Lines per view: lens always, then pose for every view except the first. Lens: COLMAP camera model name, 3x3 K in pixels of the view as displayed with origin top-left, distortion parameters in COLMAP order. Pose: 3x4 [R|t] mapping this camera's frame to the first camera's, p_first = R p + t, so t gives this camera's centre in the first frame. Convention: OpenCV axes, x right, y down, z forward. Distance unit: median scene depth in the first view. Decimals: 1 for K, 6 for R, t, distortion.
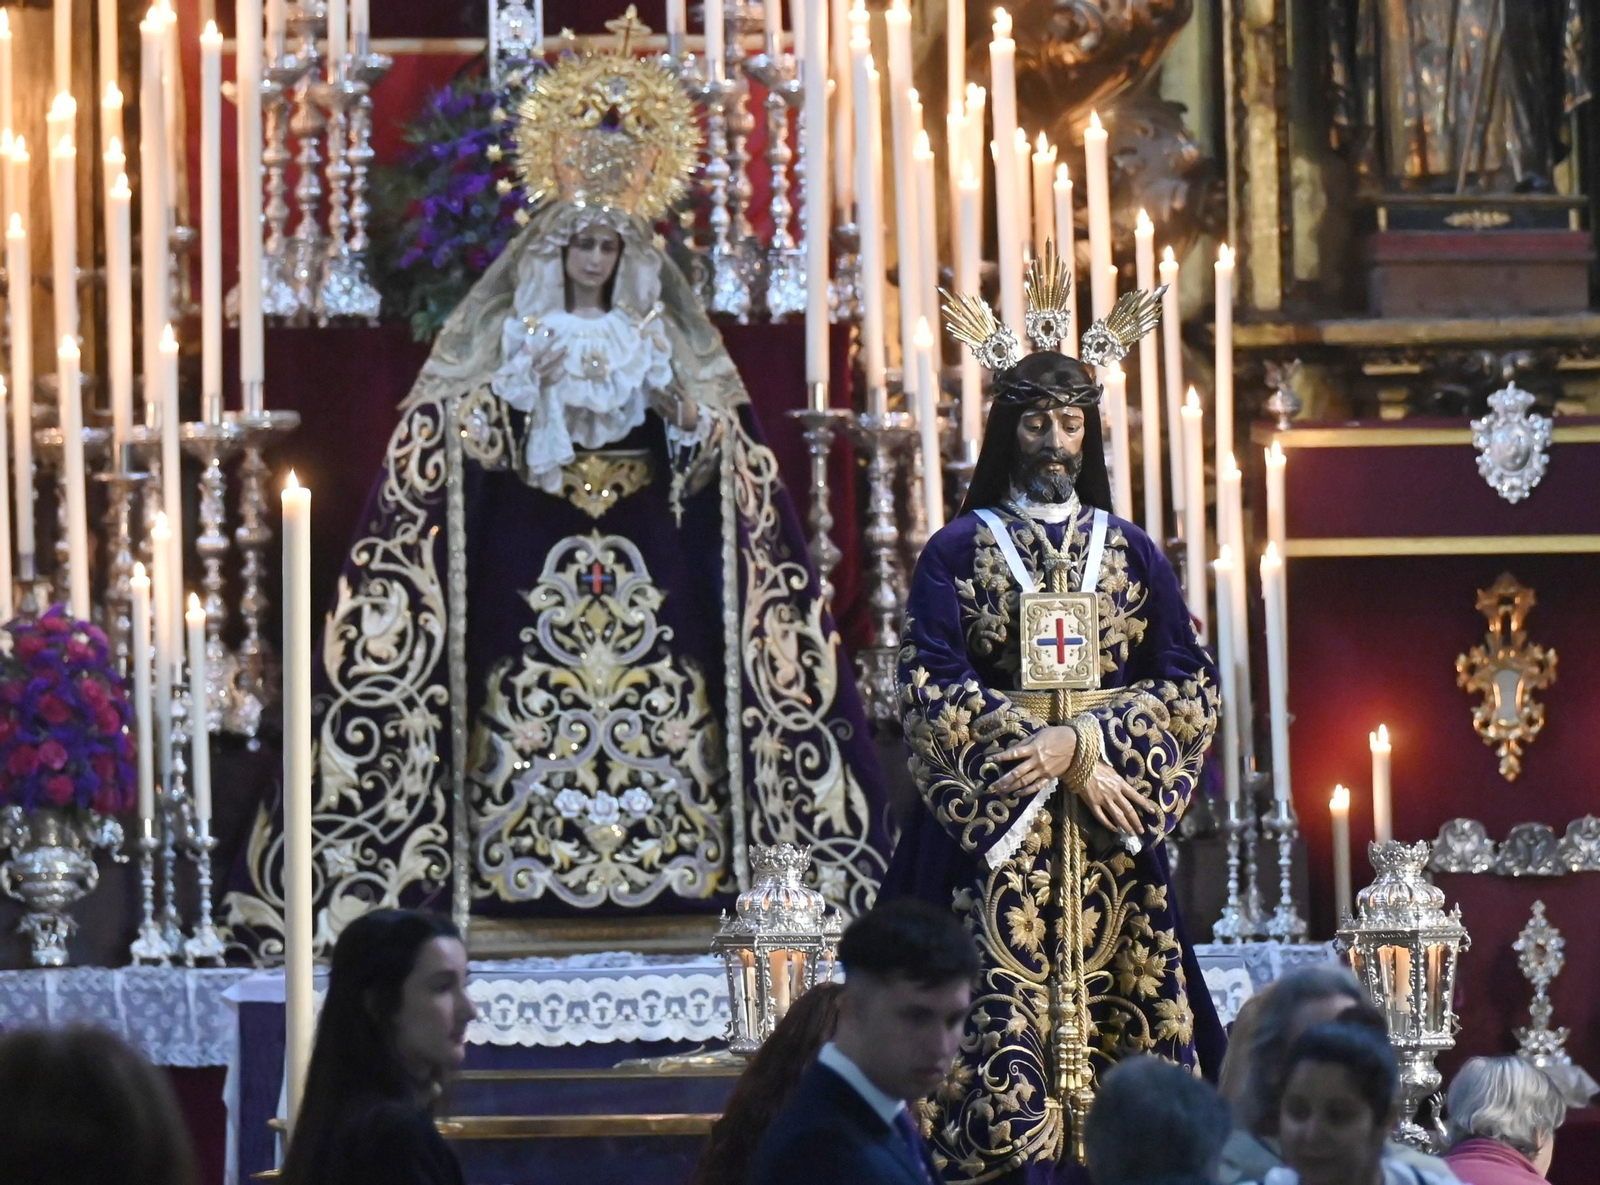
lens RADIAL K [[9815.9, 0, 800.2], [0, 9815.9, 592.4], [0, 0, 1]] dist [-0.139511, 0.000000]
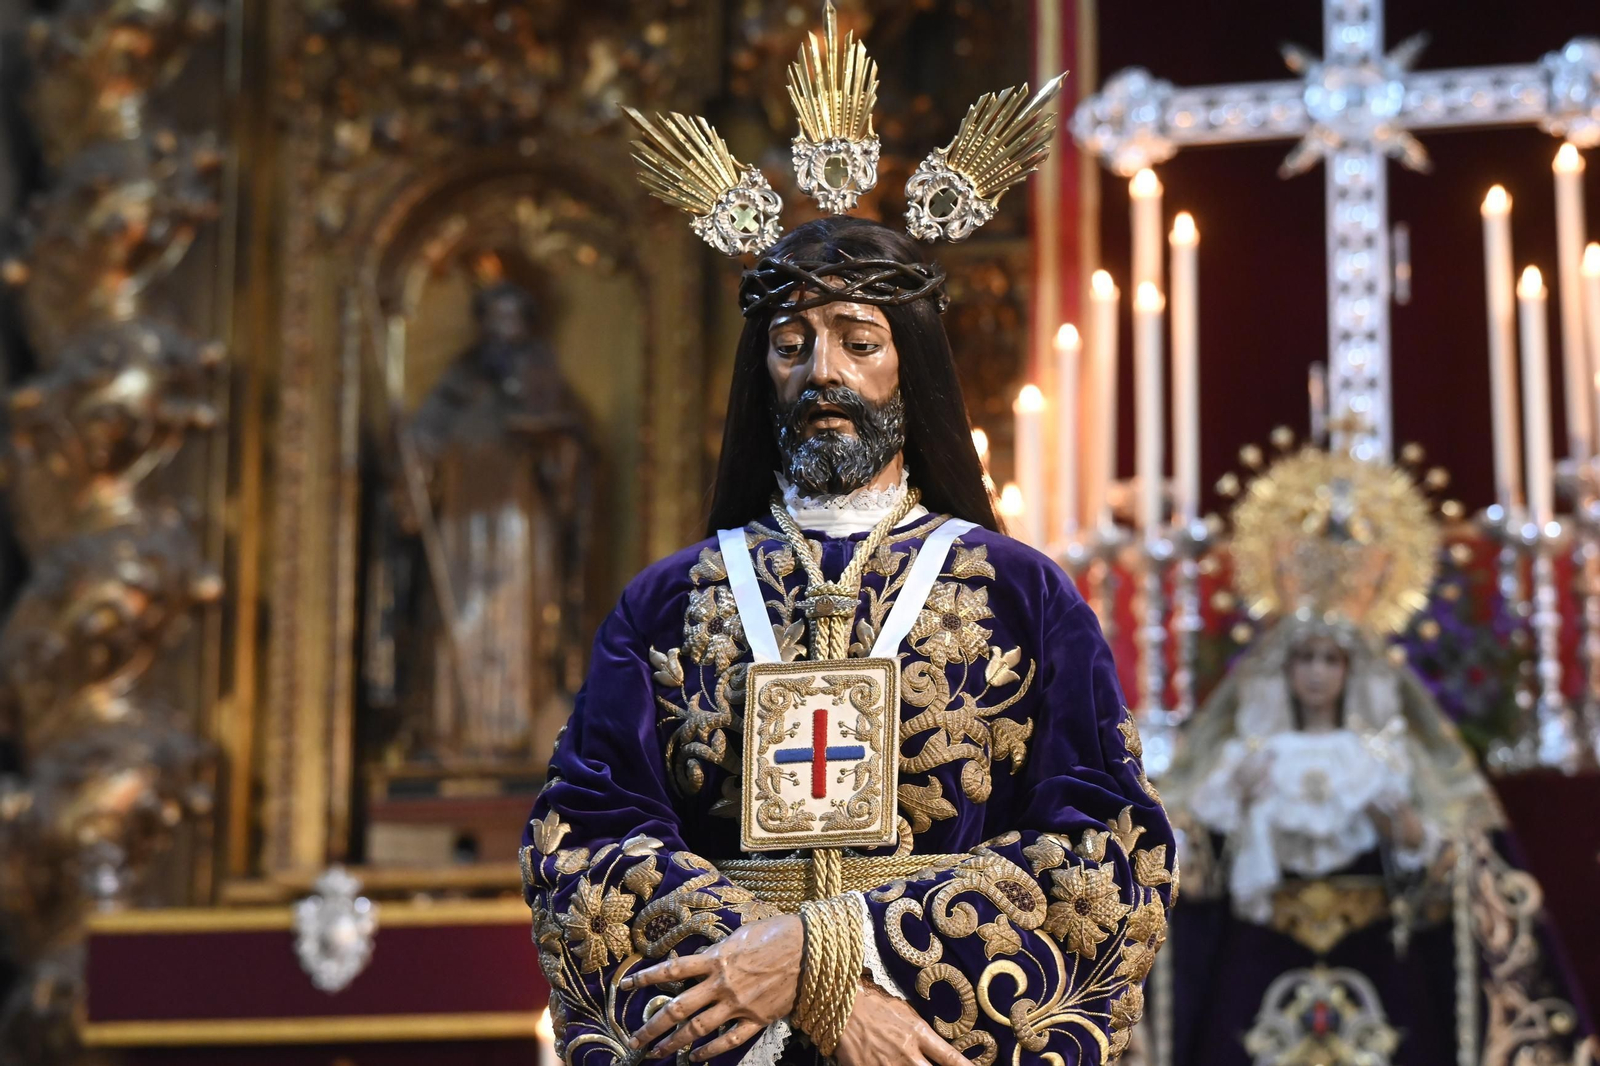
lens RADIAL K [[4278.6, 0, 798.9], [0, 4278.6, 534.9], [0, 0, 1]] dist [-0.073077, 0.000000]
pose [[0.929492, -0.063588, -0.363318, 0.105067], [-0.002385, 0.983970, -0.178317, 0.032737], [0.368833, 0.166610, 0.914441, 0.796032]]
